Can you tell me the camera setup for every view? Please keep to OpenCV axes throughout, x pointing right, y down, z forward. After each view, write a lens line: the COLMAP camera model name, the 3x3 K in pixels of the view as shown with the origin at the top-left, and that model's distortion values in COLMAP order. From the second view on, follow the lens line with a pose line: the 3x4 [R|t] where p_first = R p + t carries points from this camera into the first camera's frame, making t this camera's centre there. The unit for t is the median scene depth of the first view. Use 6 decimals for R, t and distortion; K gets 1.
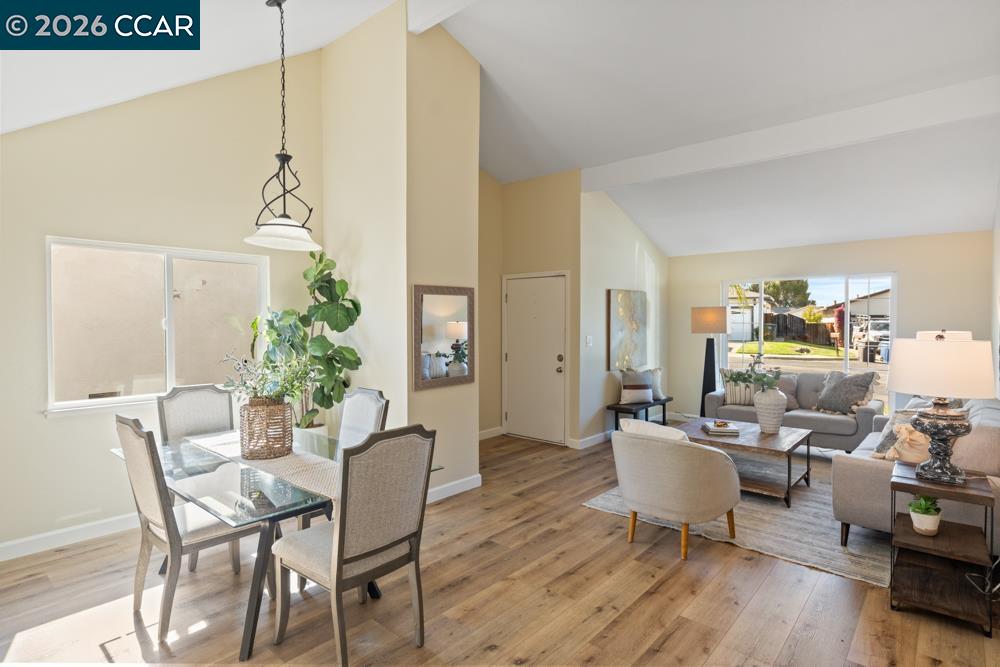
lens RADIAL K [[525.9, 0, 492.8], [0, 525.9, 332.9], [0, 0, 1]] dist [0.002946, 0.000685]
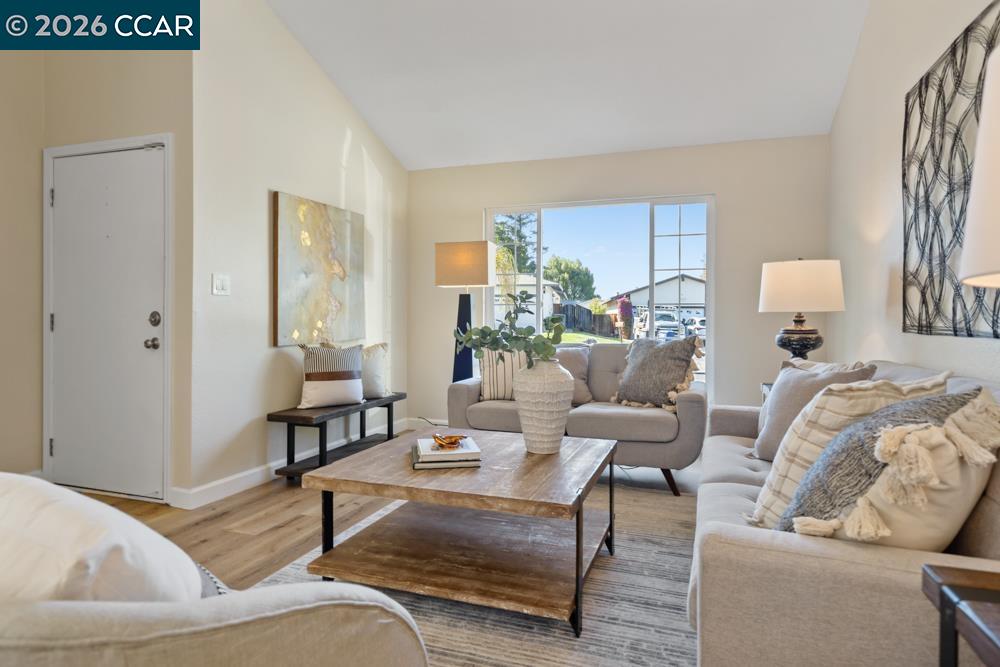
lens RADIAL K [[577.3, 0, 502.5], [0, 577.3, 331.2], [0, 0, 1]] dist [0.002338, -0.000329]
pose [[0.927003, -0.001627, 0.375050, 0.215602], [0.002100, 0.999997, -0.000851, 0.057805], [-0.375048, 0.001577, 0.927004, 0.384679]]
